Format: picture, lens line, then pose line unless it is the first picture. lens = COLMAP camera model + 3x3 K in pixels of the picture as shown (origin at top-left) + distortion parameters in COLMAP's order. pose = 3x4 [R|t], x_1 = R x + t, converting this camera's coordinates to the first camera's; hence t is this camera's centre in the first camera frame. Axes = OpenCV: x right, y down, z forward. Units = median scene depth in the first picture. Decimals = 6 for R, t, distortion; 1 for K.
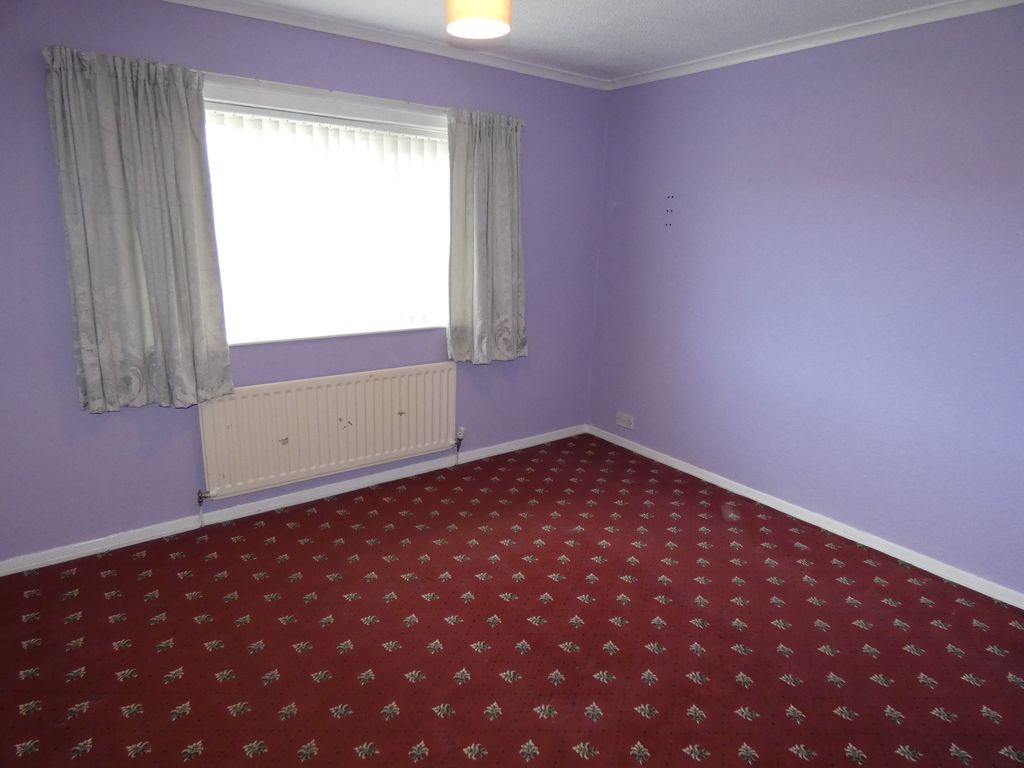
lens RADIAL K [[614.4, 0, 512.9], [0, 614.4, 386.1], [0, 0, 1]] dist [0.004268, -0.002723]
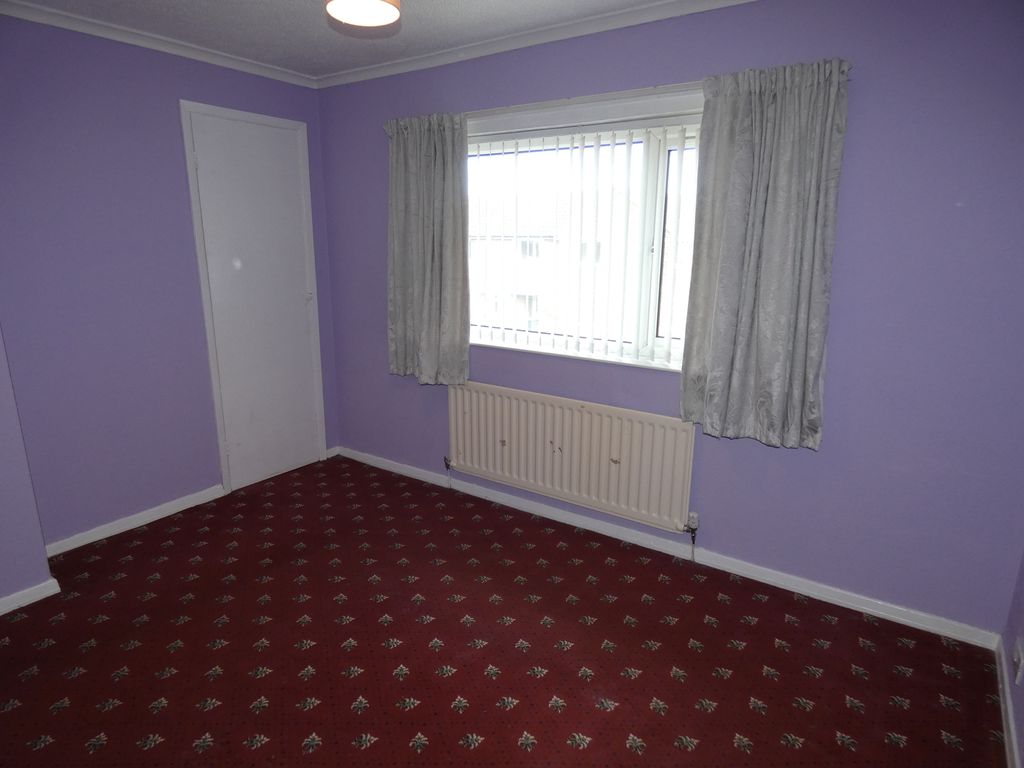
lens RADIAL K [[614.4, 0, 504.2], [0, 614.4, 382.8], [0, 0, 1]] dist [0.004268, -0.002723]
pose [[0.320995, 0.194790, -0.926833, 0.579180], [-0.244708, 0.962448, 0.117524, -0.132554], [0.914921, 0.189079, 0.356608, 0.593640]]
